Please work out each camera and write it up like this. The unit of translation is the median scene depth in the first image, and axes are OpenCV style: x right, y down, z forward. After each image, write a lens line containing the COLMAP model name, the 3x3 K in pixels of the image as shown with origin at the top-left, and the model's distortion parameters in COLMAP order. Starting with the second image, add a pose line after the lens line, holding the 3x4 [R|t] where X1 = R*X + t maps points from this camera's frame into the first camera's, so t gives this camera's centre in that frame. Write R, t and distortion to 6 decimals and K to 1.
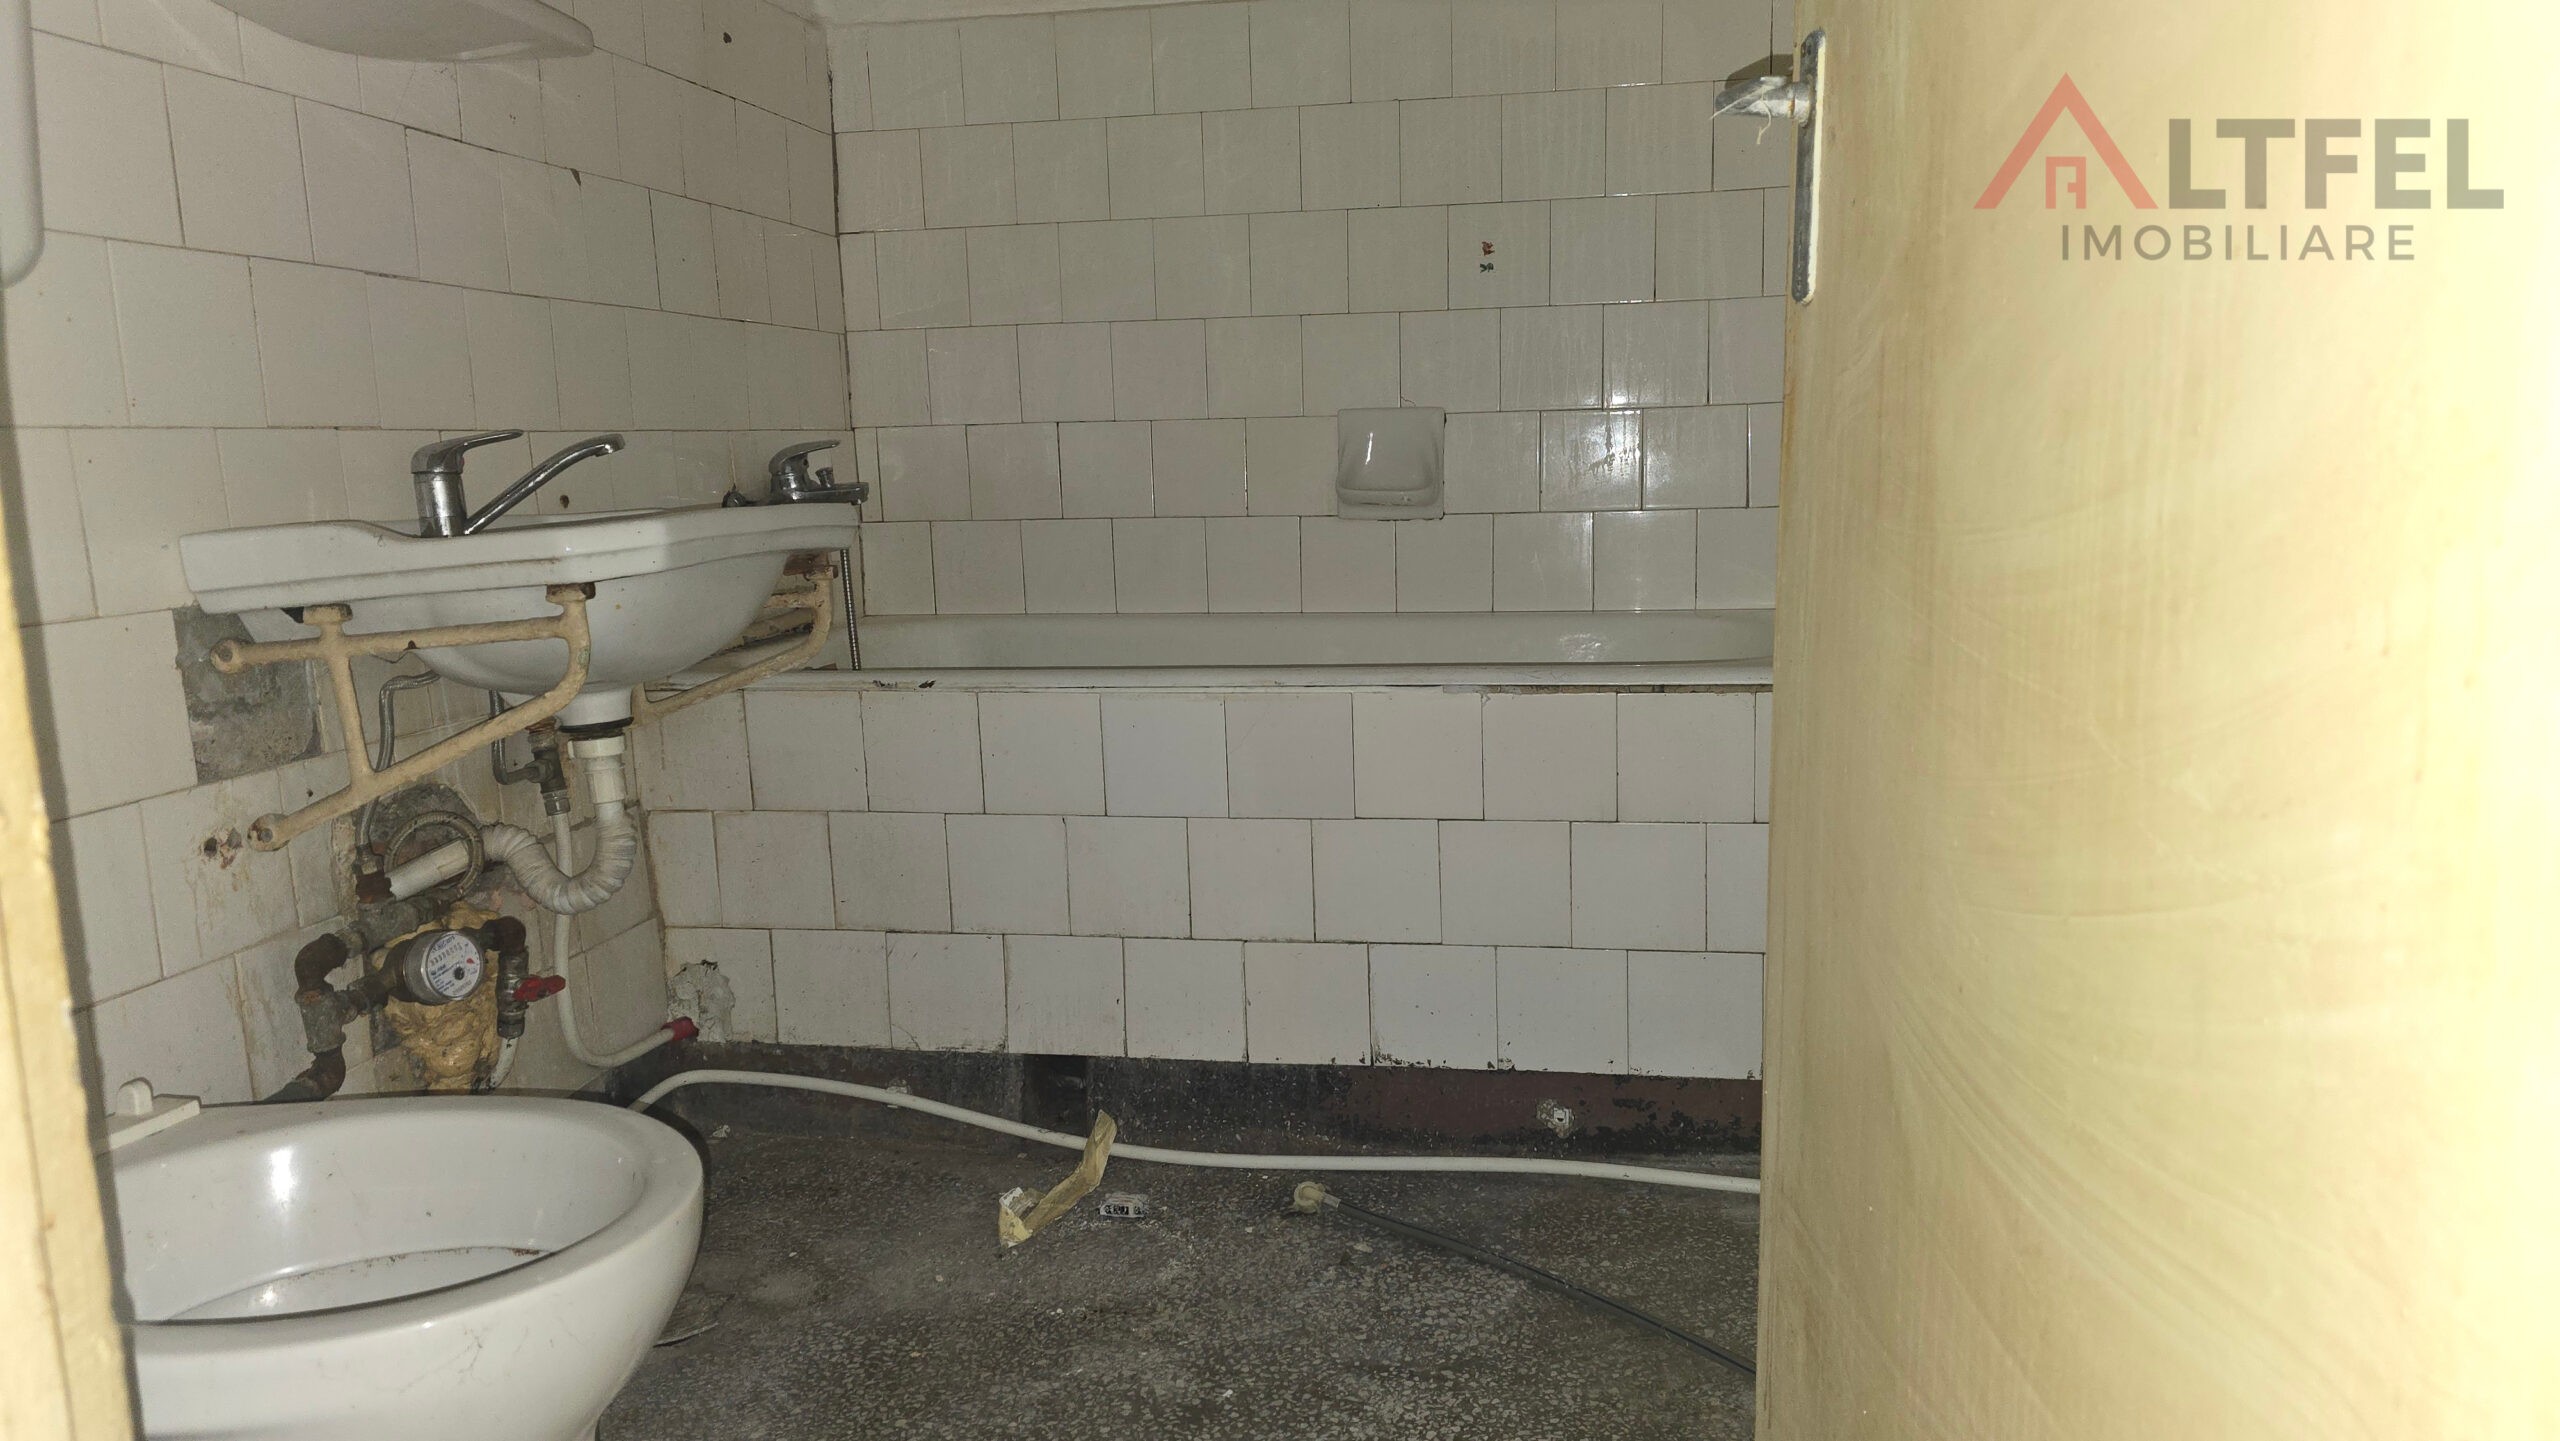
lens RADIAL K [[1621.2, 0, 1294.4], [0, 1621.2, 716.9], [0, 0, 1]] dist [0.076884, -0.086220]
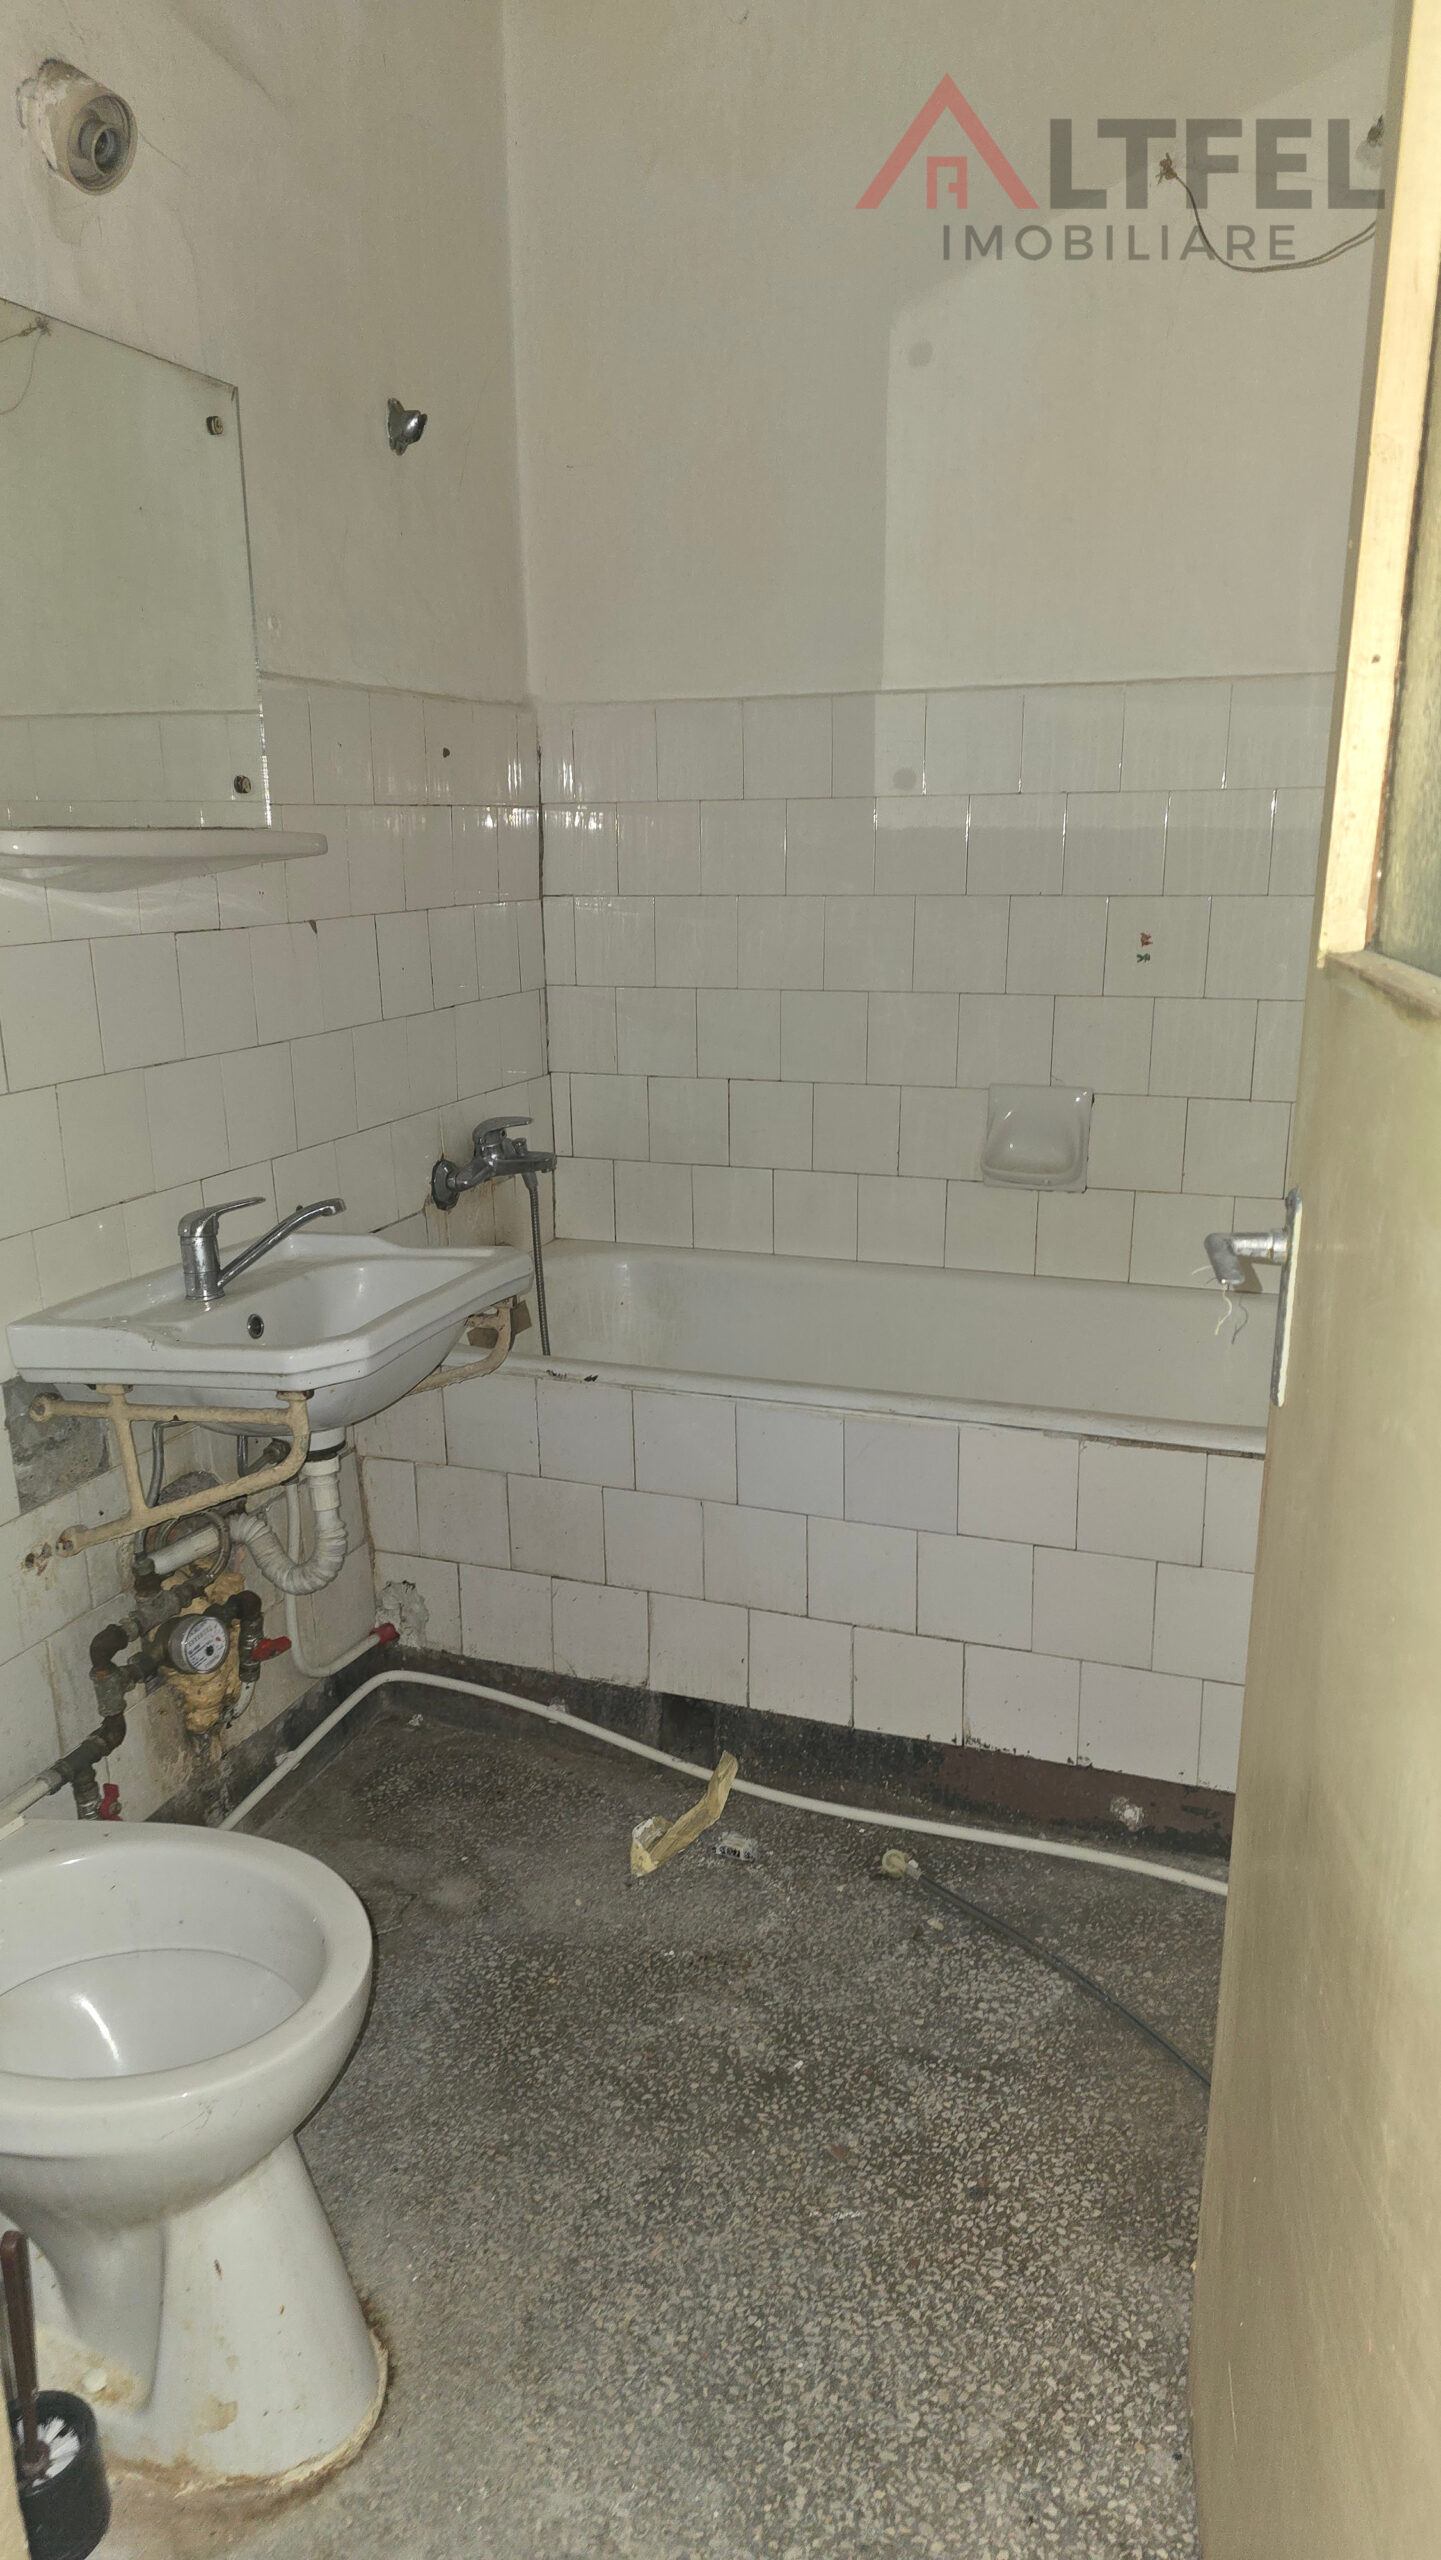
lens RADIAL K [[1621.2, 0, 720.5], [0, 1621.2, 1280.0], [0, 0, 1]] dist [0.076884, -0.086220]
pose [[0.982875, 0.062514, -0.173344, 0.067802], [-0.042703, 0.992360, 0.115752, -0.262863], [0.179256, -0.106368, 0.978035, -0.111075]]
